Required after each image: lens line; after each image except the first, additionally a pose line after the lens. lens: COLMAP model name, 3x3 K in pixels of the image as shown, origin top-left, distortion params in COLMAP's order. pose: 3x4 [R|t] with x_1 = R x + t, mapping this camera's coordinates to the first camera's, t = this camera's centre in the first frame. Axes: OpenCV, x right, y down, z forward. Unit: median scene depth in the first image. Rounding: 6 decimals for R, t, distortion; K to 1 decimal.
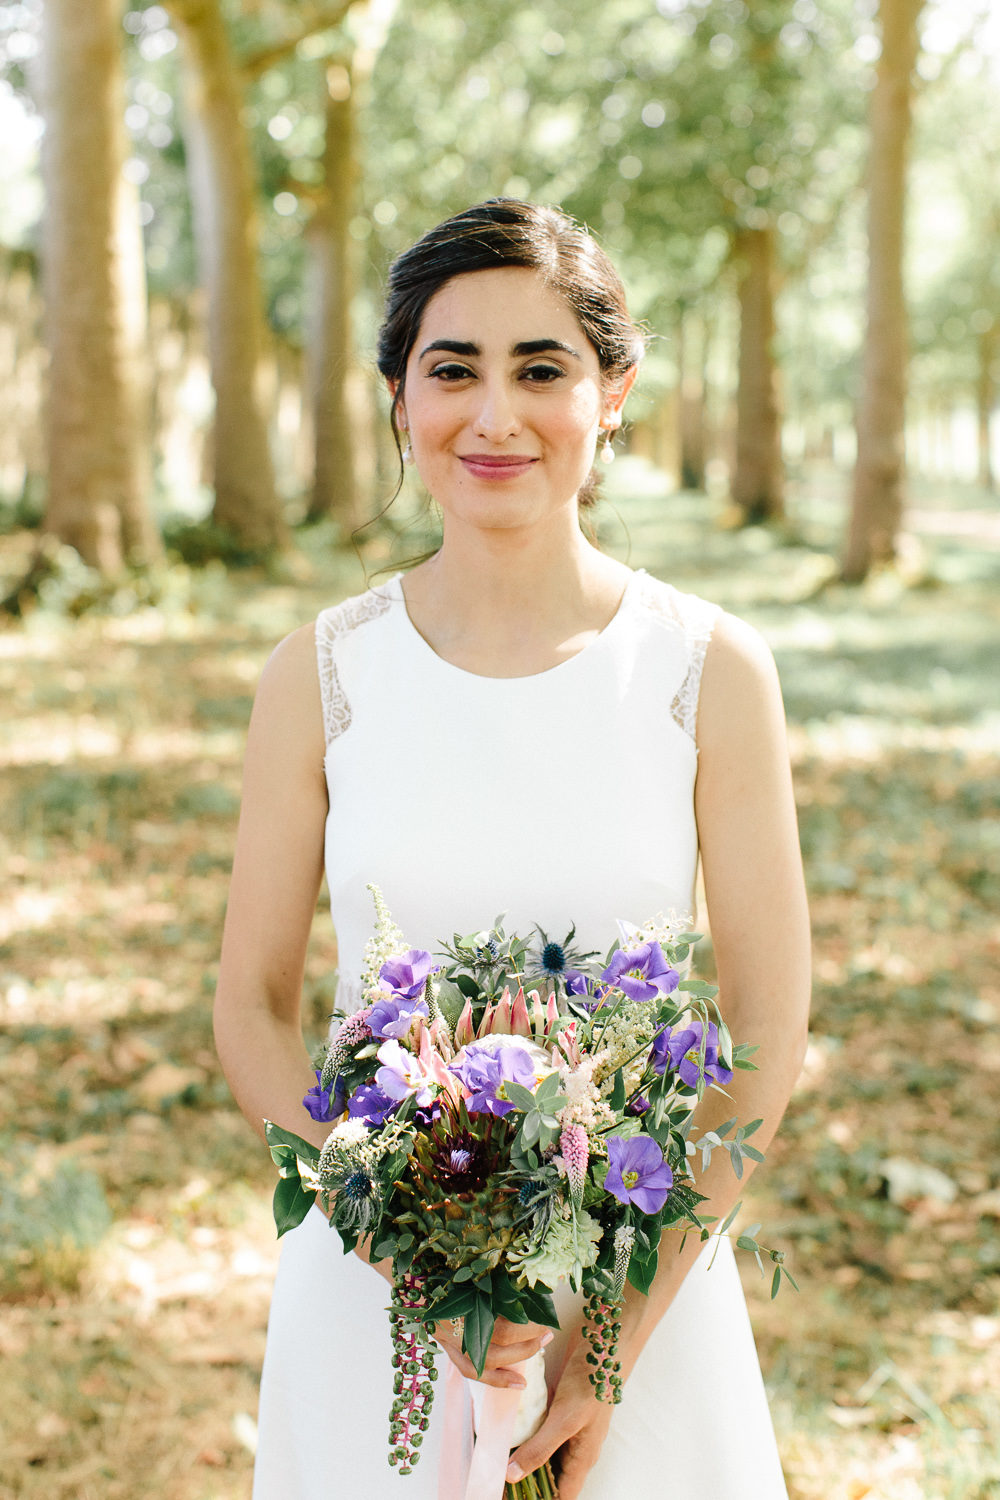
lens RADIAL K [[2198.5, 0, 503.9], [0, 2198.5, 749.5], [0, 0, 1]] dist [0.029650, 0.000000]
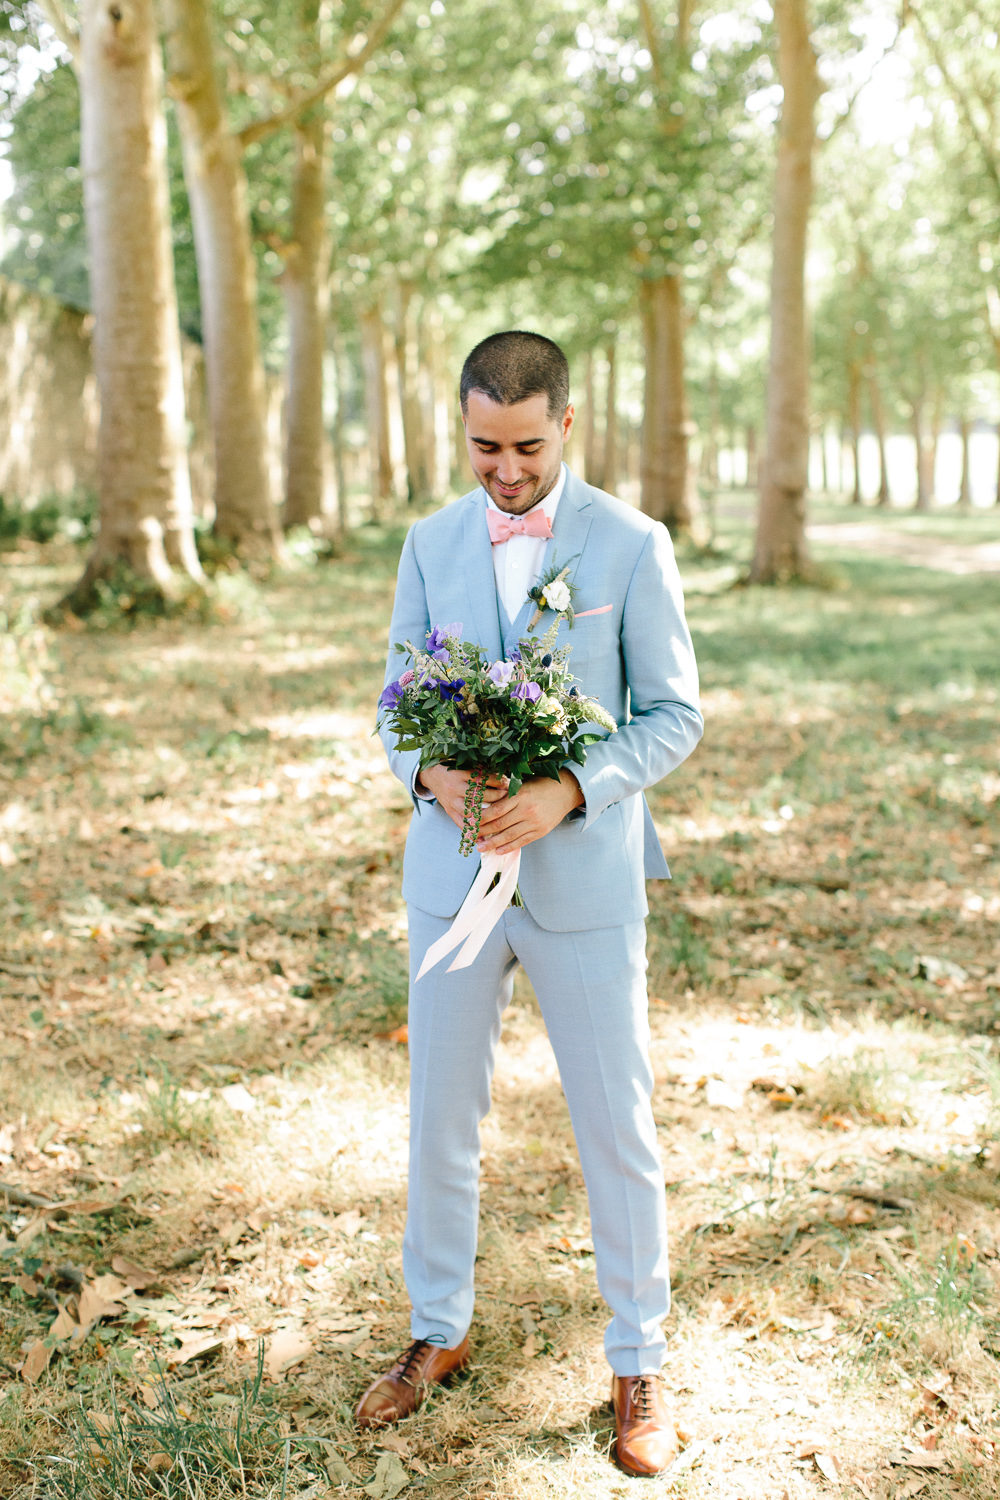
lens RADIAL K [[2198.5, 0, 502.8], [0, 2198.5, 754.7], [0, 0, 1]] dist [0.029650, 0.000000]
pose [[0.996776, -0.016540, 0.078509, -0.081678], [0.016975, 0.999844, -0.004883, 0.020586], [-0.078416, 0.006200, 0.996901, -0.166139]]
